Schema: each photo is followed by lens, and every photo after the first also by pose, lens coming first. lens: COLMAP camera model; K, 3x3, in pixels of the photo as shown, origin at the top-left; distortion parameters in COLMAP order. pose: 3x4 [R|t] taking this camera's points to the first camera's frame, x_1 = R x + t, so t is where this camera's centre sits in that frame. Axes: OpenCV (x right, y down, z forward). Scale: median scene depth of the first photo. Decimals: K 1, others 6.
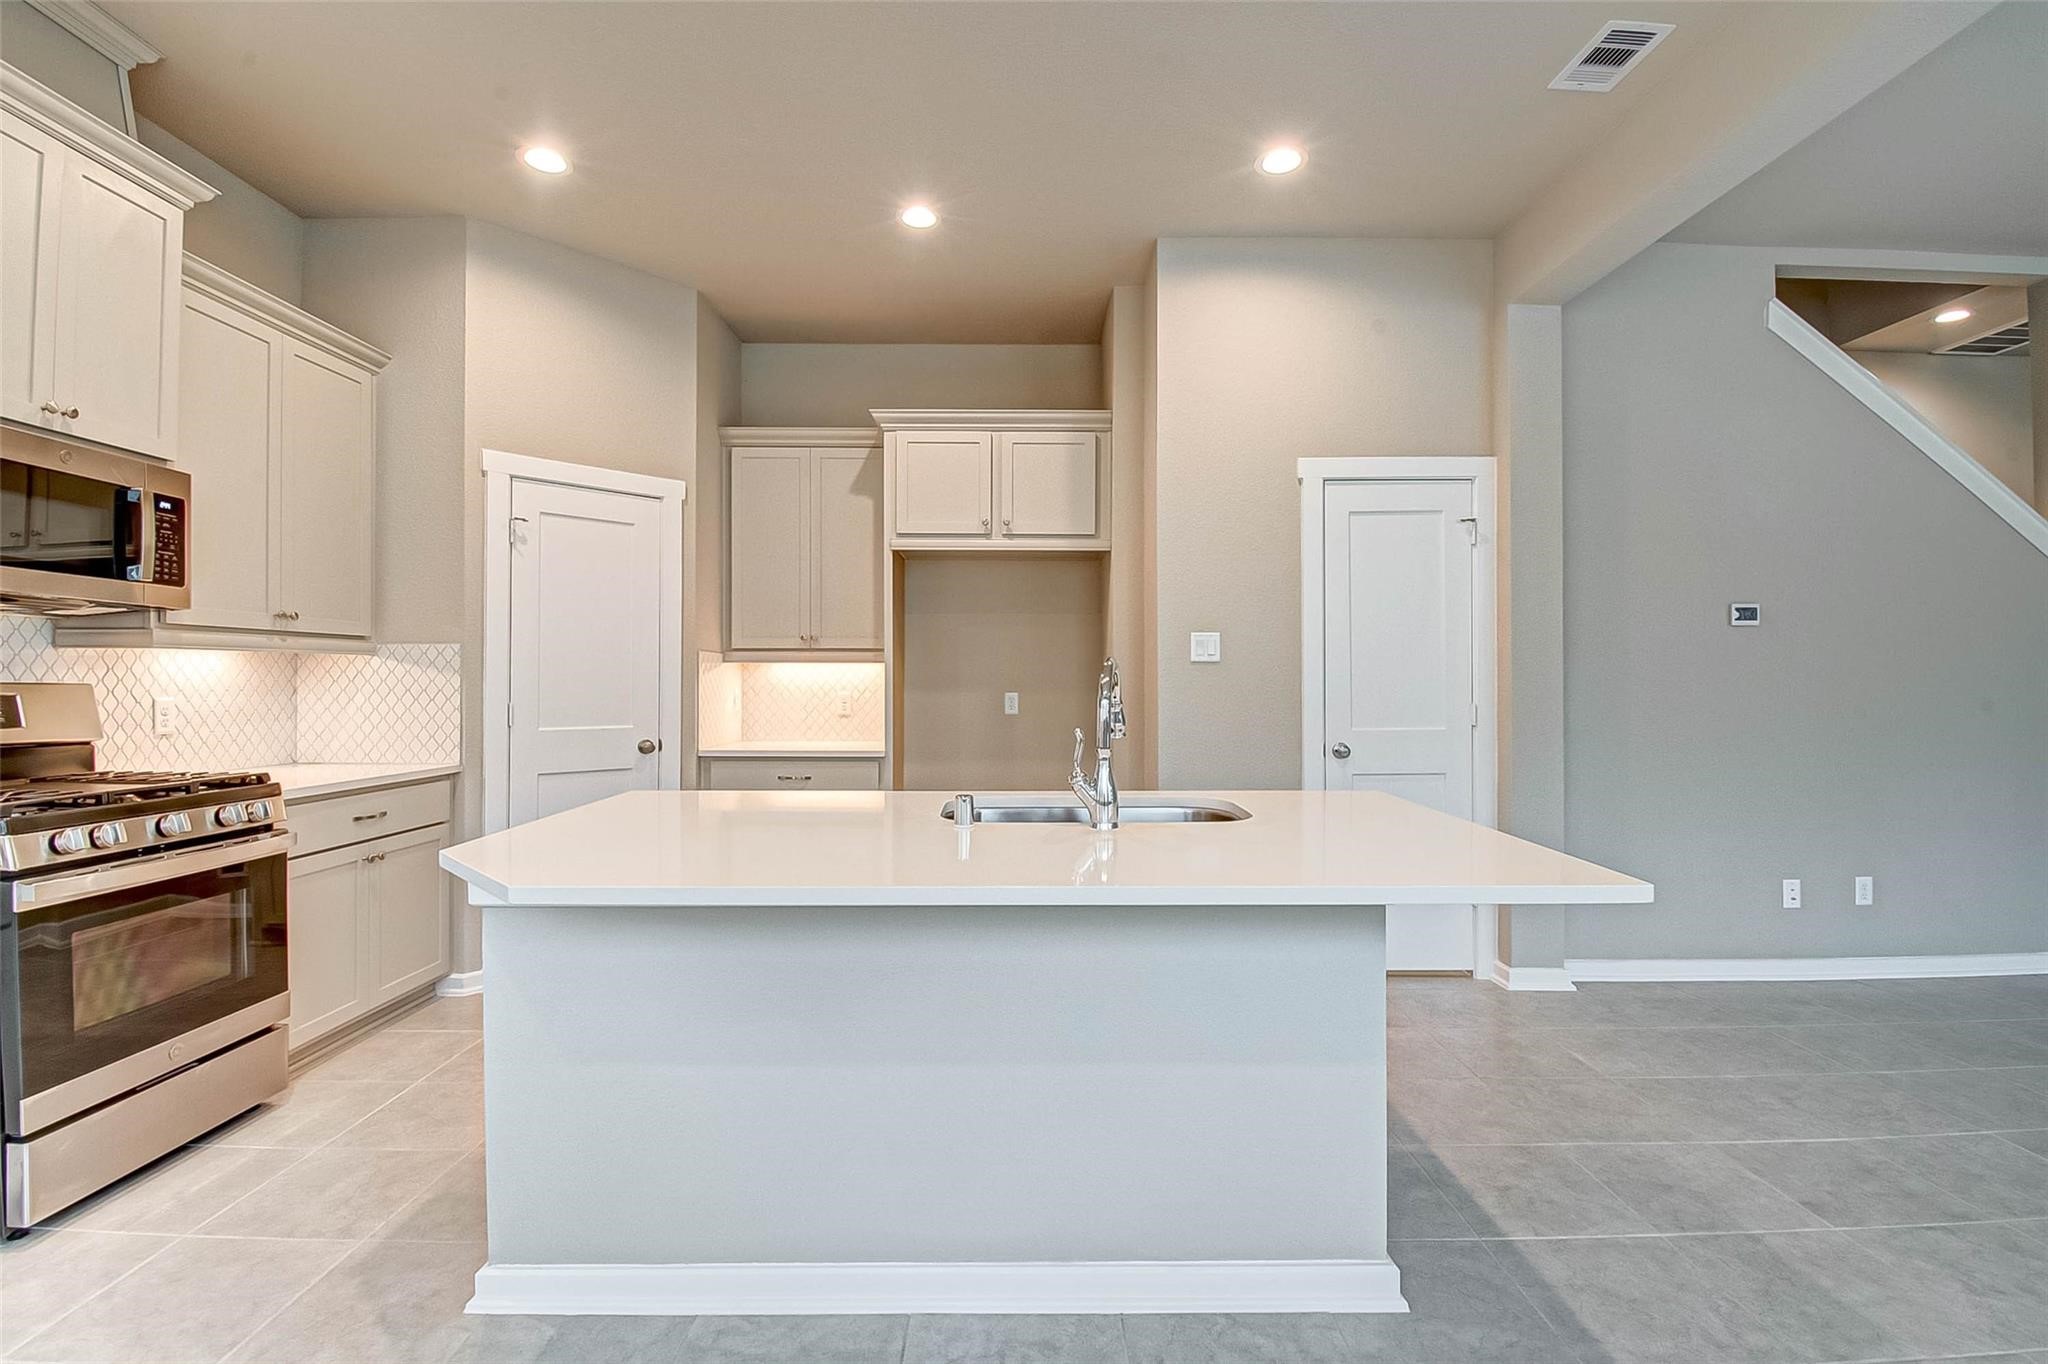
lens RADIAL K [[929.4, 0, 1023.5], [0, 929.4, 683.7], [0, 0, 1]] dist [-0.016497, -0.001172]
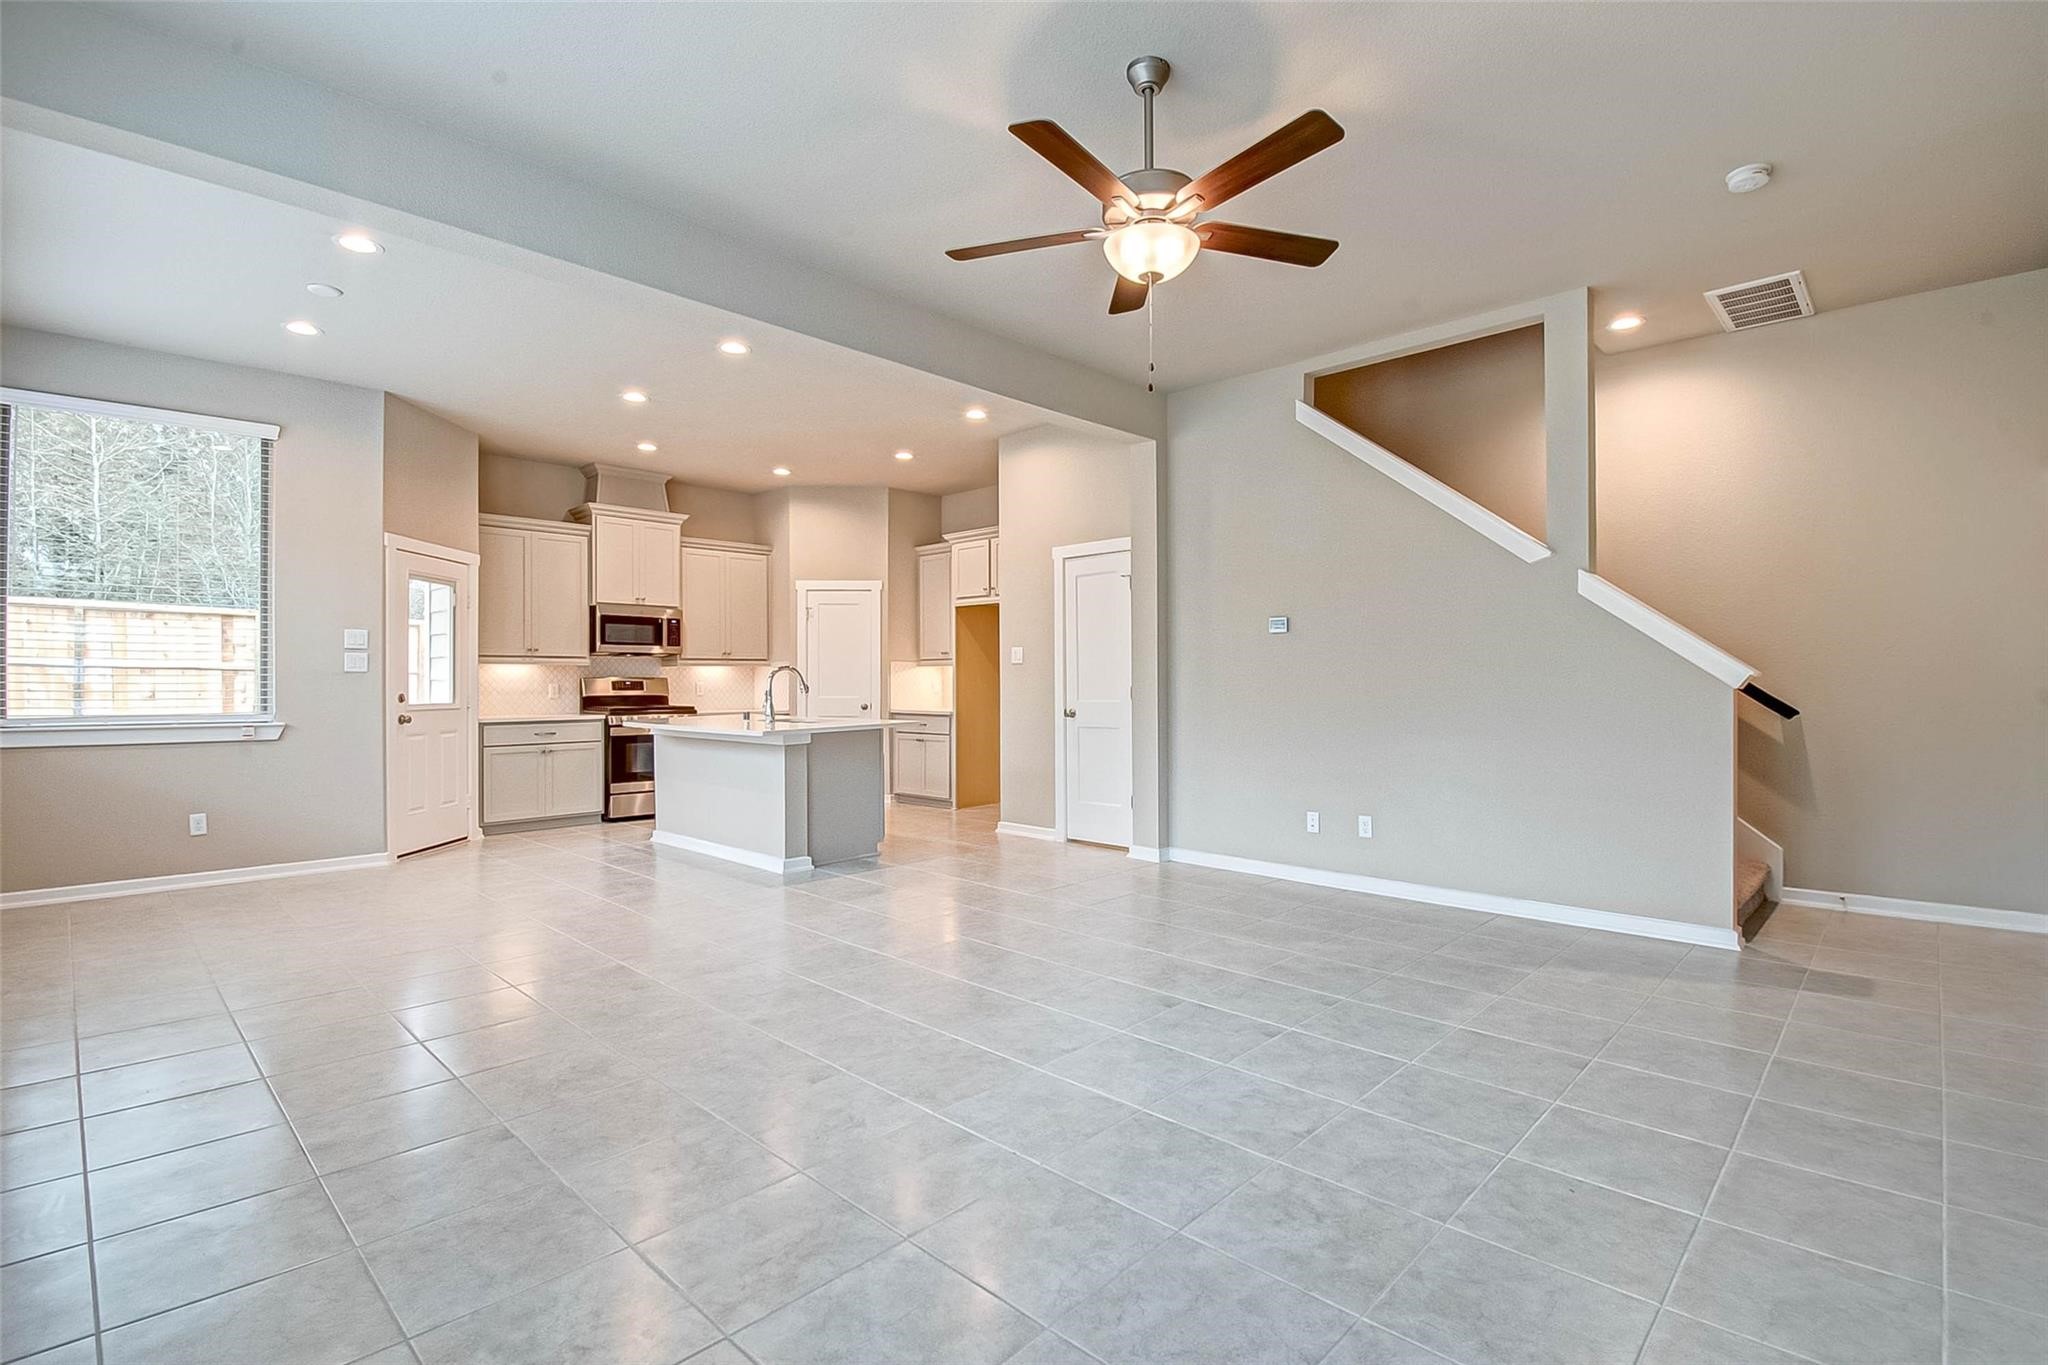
lens RADIAL K [[929.4, 0, 1029.3], [0, 929.4, 680.6], [0, 0, 1]] dist [-0.016497, -0.001172]
pose [[0.719312, -0.004076, -0.694675, 1.502896], [0.003186, 0.999992, -0.002570, 0.015600], [0.694680, -0.000365, 0.719319, -0.312546]]
